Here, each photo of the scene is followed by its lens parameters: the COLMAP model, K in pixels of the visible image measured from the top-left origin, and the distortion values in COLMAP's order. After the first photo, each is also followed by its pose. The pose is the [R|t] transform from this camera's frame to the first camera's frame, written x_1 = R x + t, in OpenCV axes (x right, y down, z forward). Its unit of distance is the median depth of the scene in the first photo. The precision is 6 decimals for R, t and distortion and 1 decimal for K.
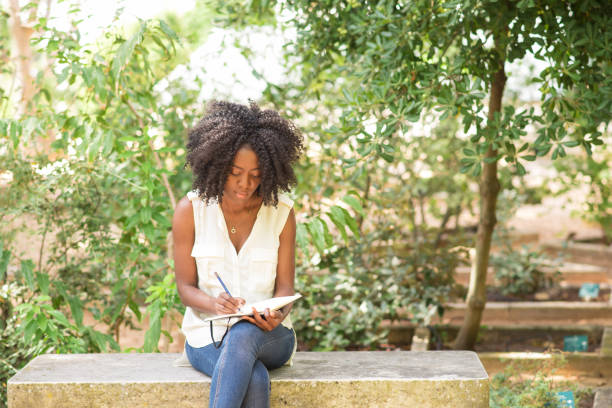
lens RADIAL K [[1435.9, 0, 306.0], [0, 1435.9, 204.0], [0, 0, 1]] dist [0.033040, 0.215735]
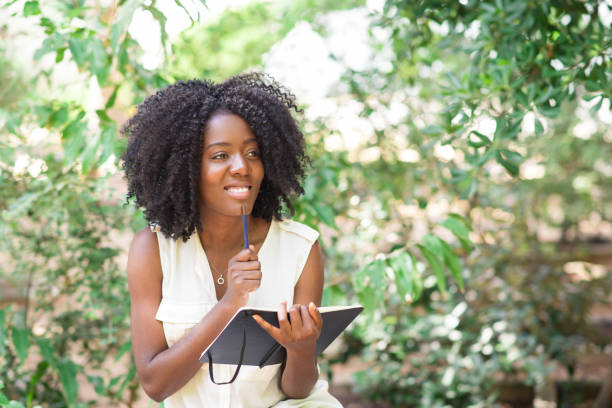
lens RADIAL K [[1435.9, 0, 306.0], [0, 1435.9, 204.0], [0, 0, 1]] dist [0.033040, 0.215735]
pose [[0.997896, 0.008420, -0.064279, 0.002686], [-0.008298, 0.999963, 0.002162, -0.014326], [0.064295, -0.001624, 0.997930, 0.267953]]
